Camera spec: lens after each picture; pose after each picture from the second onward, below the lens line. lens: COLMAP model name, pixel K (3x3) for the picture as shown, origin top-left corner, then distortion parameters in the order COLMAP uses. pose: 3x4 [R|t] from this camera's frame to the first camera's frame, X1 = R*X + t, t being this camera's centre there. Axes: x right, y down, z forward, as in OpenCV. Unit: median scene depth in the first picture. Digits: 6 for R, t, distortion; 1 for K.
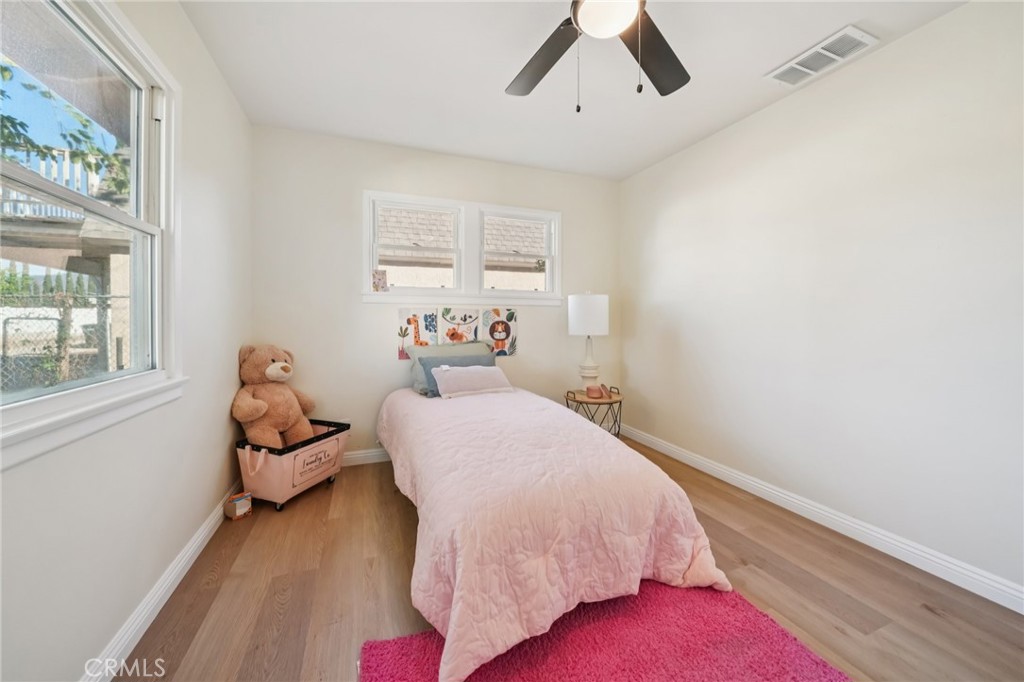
lens RADIAL K [[380.8, 0, 508.6], [0, 380.8, 321.0], [0, 0, 1]] dist [-0.002379, -0.000085]
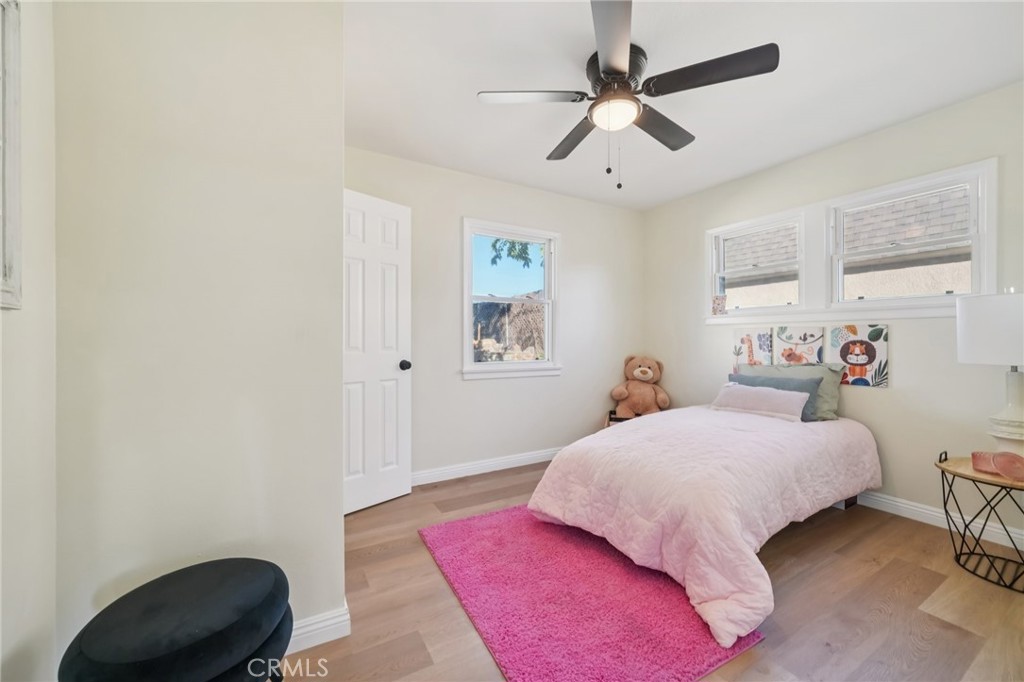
lens RADIAL K [[388.7, 0, 506.2], [0, 388.7, 332.5], [0, 0, 1]] dist [-0.007499, 0.000143]
pose [[0.156157, -0.022063, -0.987486, 0.671989], [-0.005274, 0.999718, -0.023170, 0.005855], [0.987718, 0.008826, 0.155996, 0.174781]]
